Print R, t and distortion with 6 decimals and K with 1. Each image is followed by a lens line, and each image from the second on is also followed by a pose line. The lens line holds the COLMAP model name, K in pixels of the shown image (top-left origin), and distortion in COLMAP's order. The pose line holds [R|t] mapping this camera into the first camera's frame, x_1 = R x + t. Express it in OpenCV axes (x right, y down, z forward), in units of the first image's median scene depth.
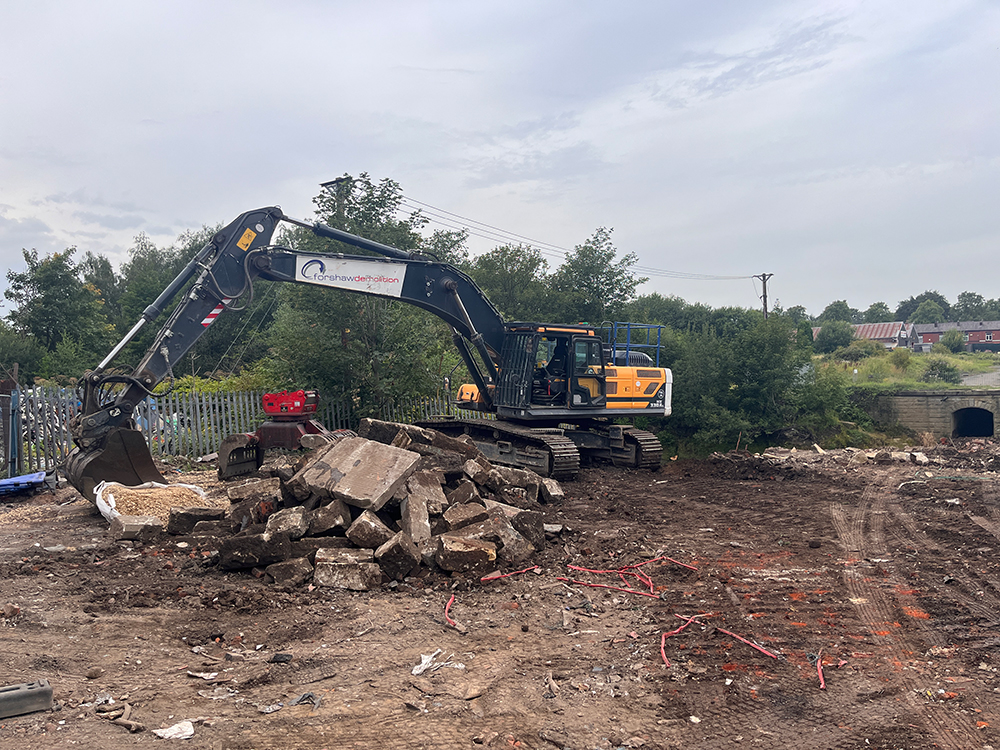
lens RADIAL K [[754.1, 0, 500.0], [0, 754.1, 375.0], [0, 0, 1]] dist [-0.001131, -0.004622]
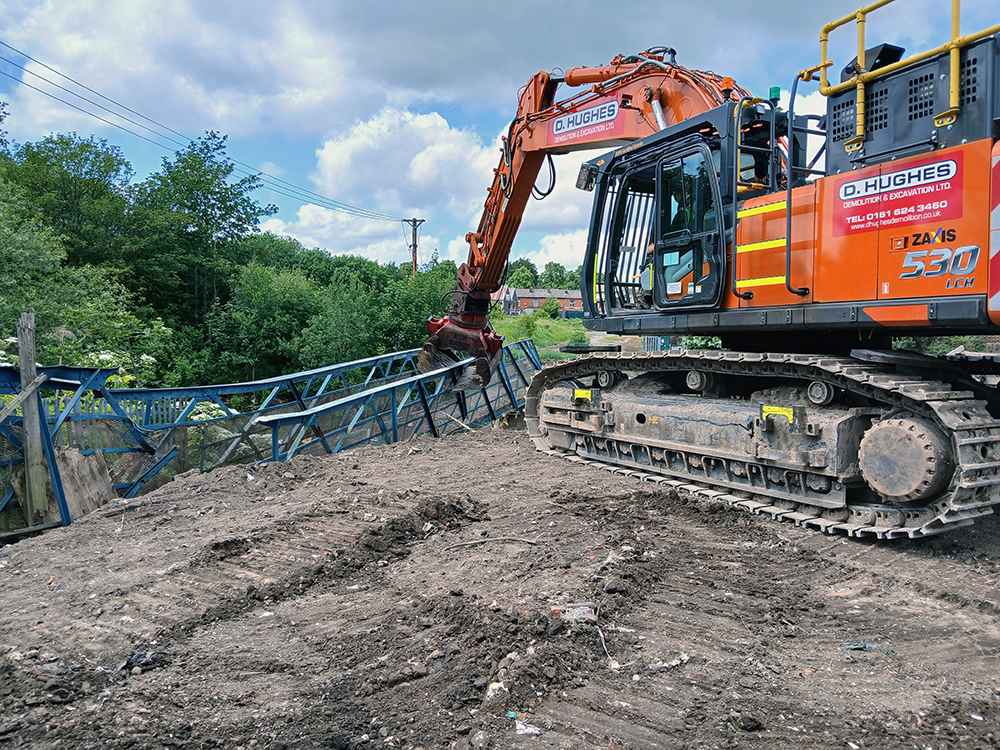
lens RADIAL K [[754.1, 0, 500.0], [0, 754.1, 375.0], [0, 0, 1]] dist [-0.001131, -0.004622]
pose [[0.869619, 0.016859, 0.493435, 0.016371], [-0.051390, 0.997079, 0.056500, -0.011112], [-0.491042, -0.074491, 0.867945, 0.194314]]
